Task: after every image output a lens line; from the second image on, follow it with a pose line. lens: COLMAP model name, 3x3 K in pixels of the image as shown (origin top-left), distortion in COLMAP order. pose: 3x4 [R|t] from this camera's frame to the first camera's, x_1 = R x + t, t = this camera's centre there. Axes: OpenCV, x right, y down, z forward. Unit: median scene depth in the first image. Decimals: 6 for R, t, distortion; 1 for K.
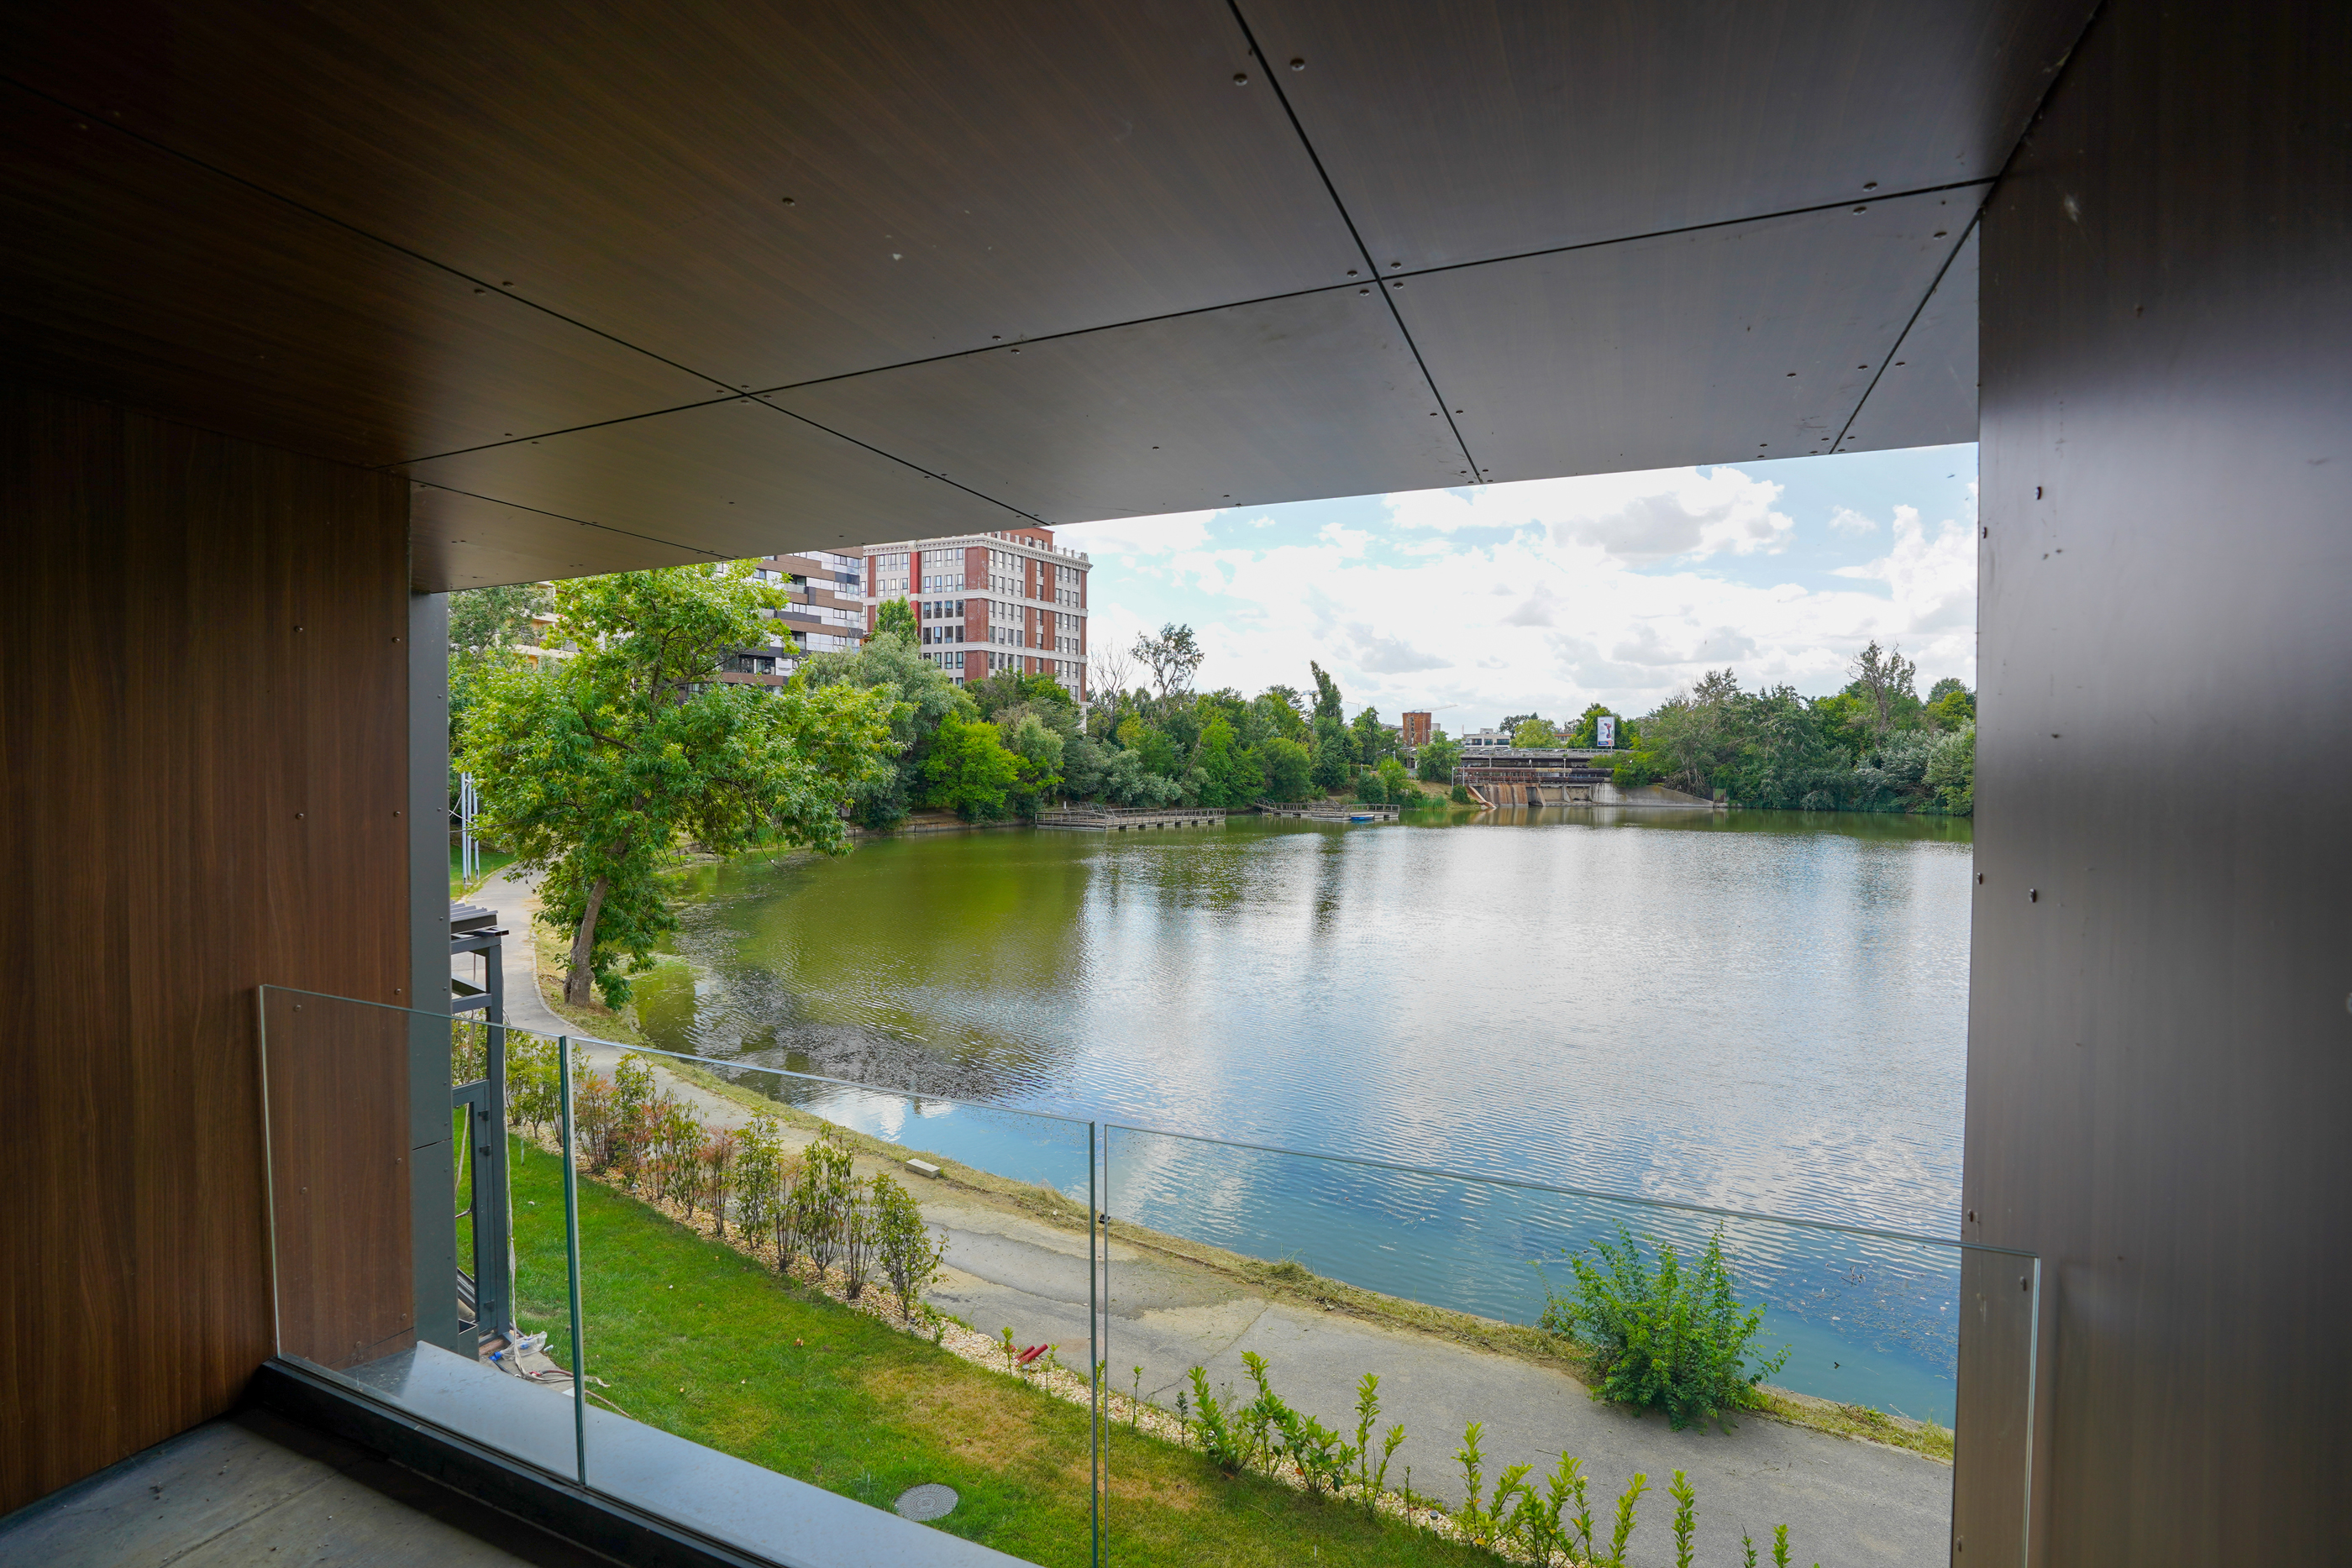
lens RADIAL K [[1088.5, 0, 1161.5], [0, 1088.5, 791.1], [0, 0, 1]] dist [-0.071103, 0.028530]
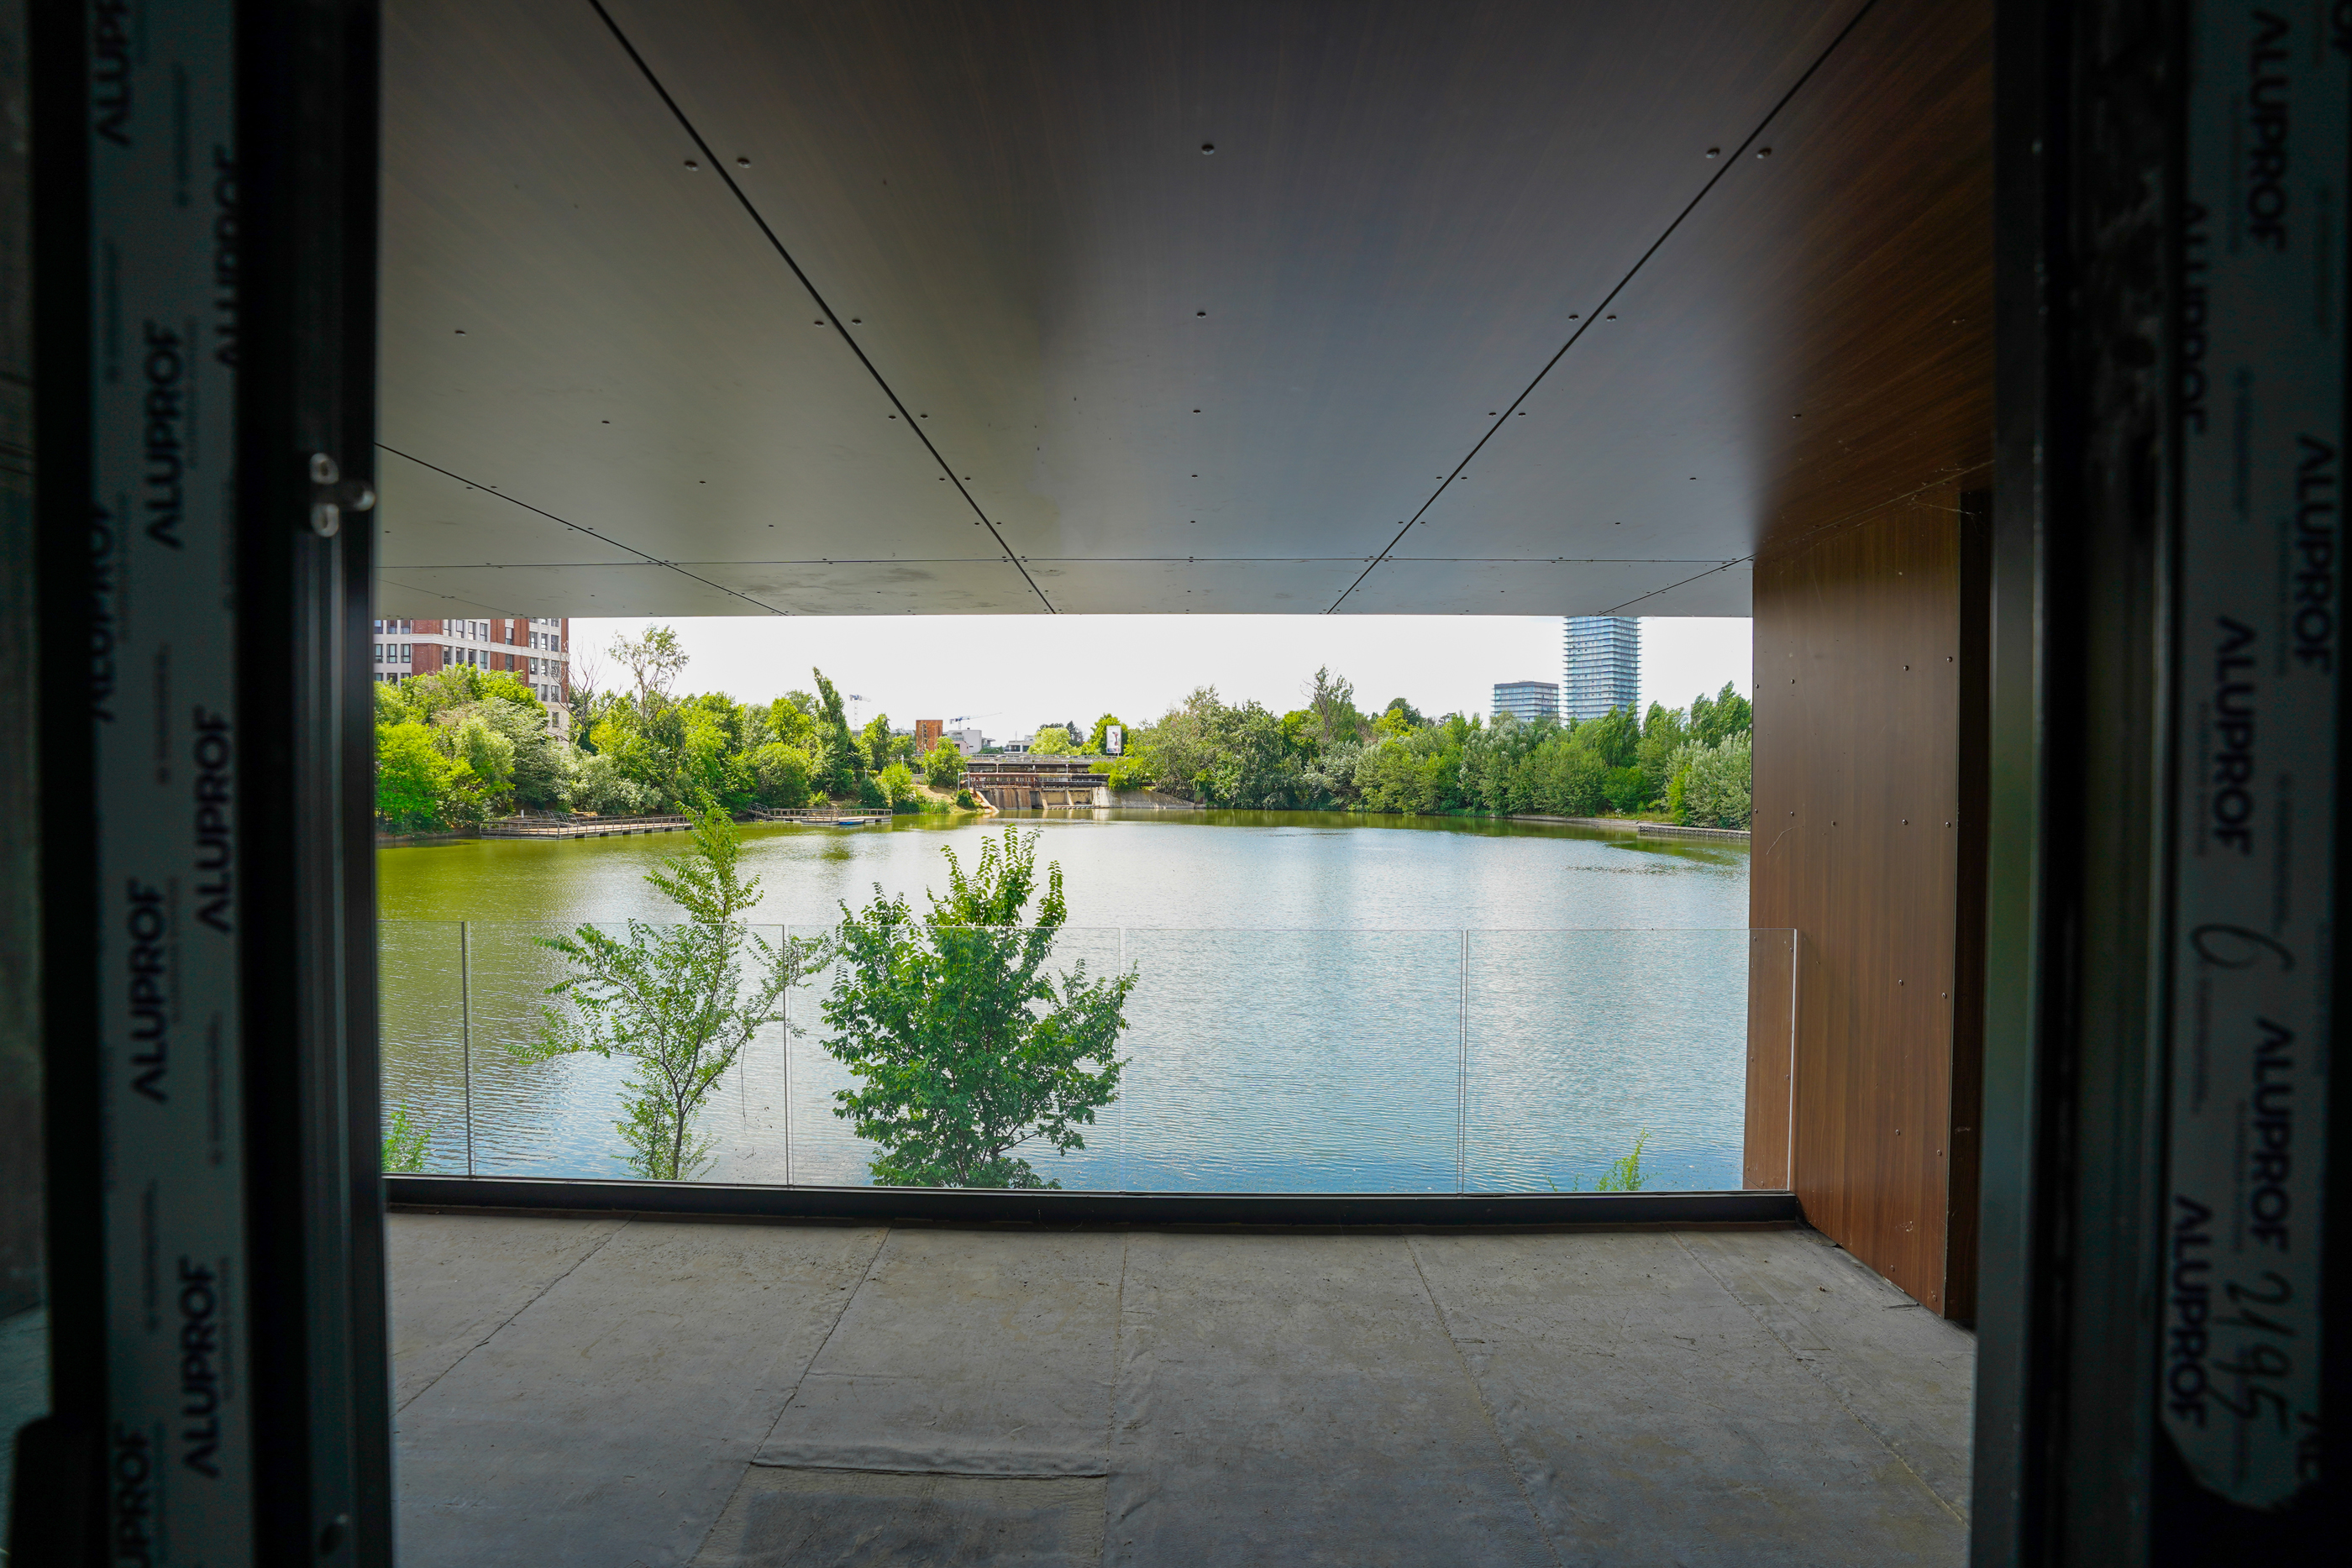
lens RADIAL K [[1088.5, 0, 1161.5], [0, 1088.5, 791.1], [0, 0, 1]] dist [-0.071103, 0.028530]
pose [[0.923243, -0.006387, 0.384162, 0.052444], [0.008372, 0.999959, -0.003494, 0.000992], [-0.384124, 0.006442, 0.923259, -0.041781]]
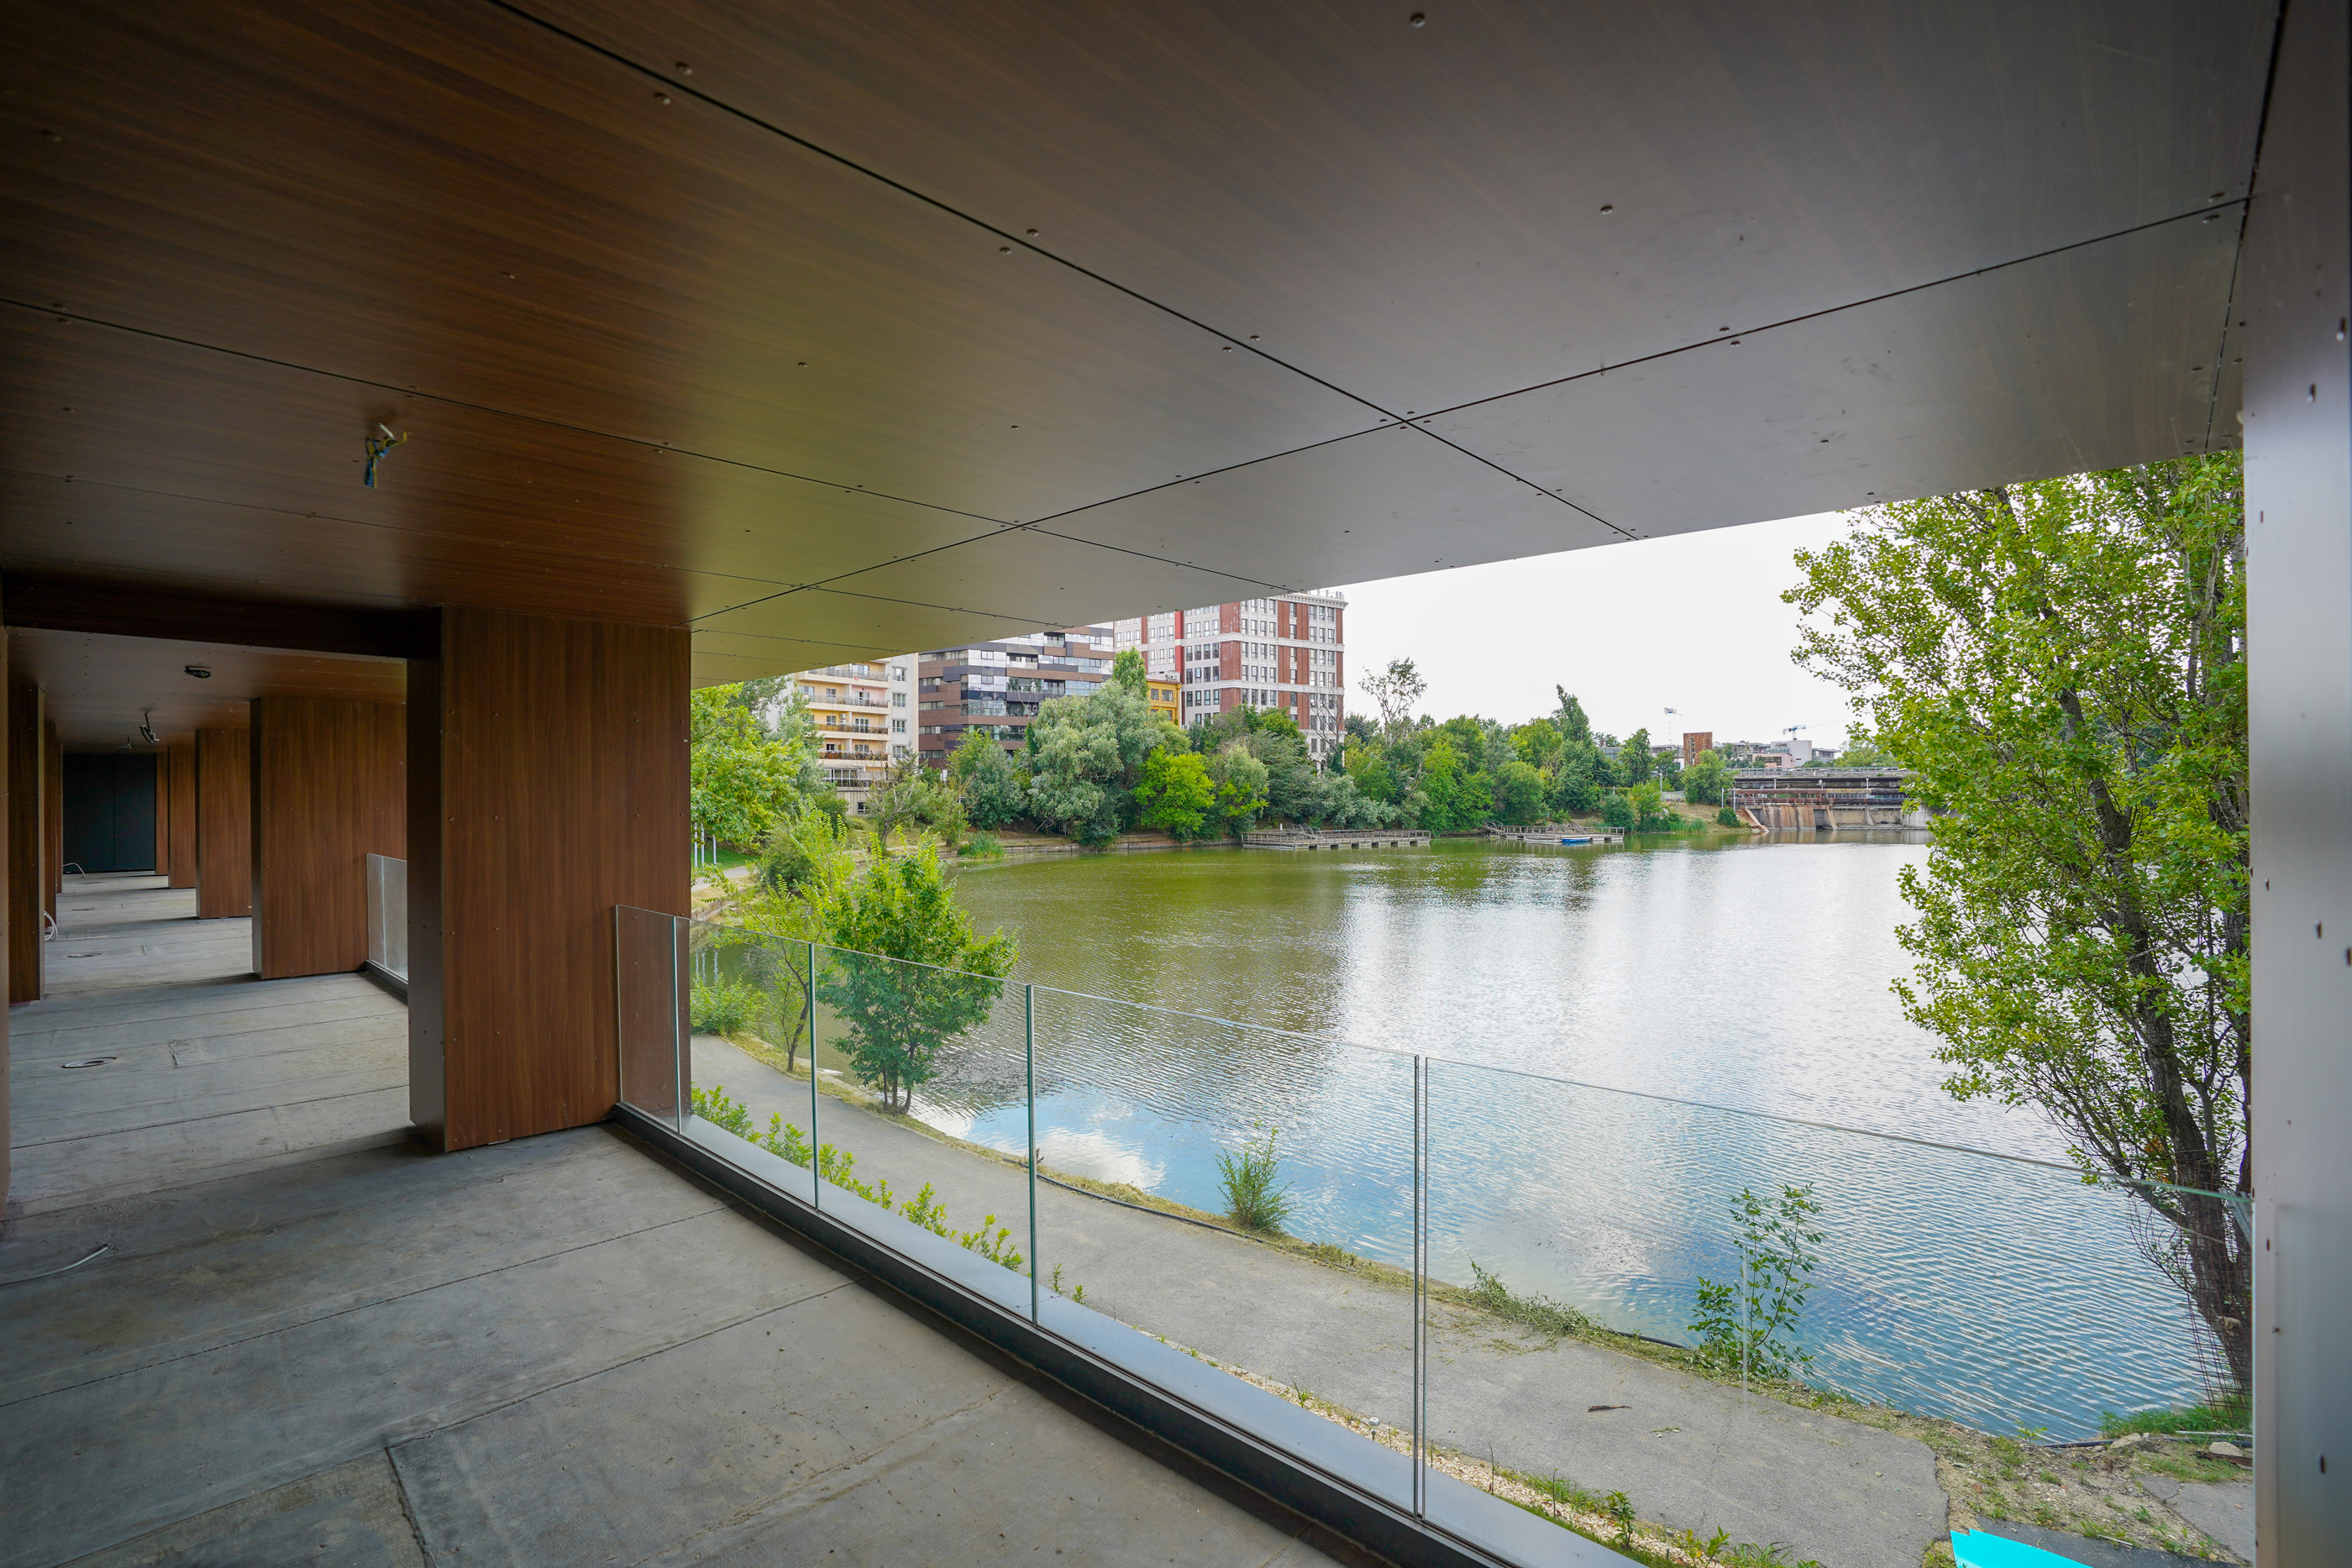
lens RADIAL K [[1088.5, 0, 1161.5], [0, 1088.5, 791.1], [0, 0, 1]] dist [-0.071103, 0.028530]
pose [[0.940456, -0.009124, -0.339793, 0.135862], [0.001185, 0.999722, -0.023564, 0.001938], [0.339913, 0.021758, 0.940205, -0.065185]]
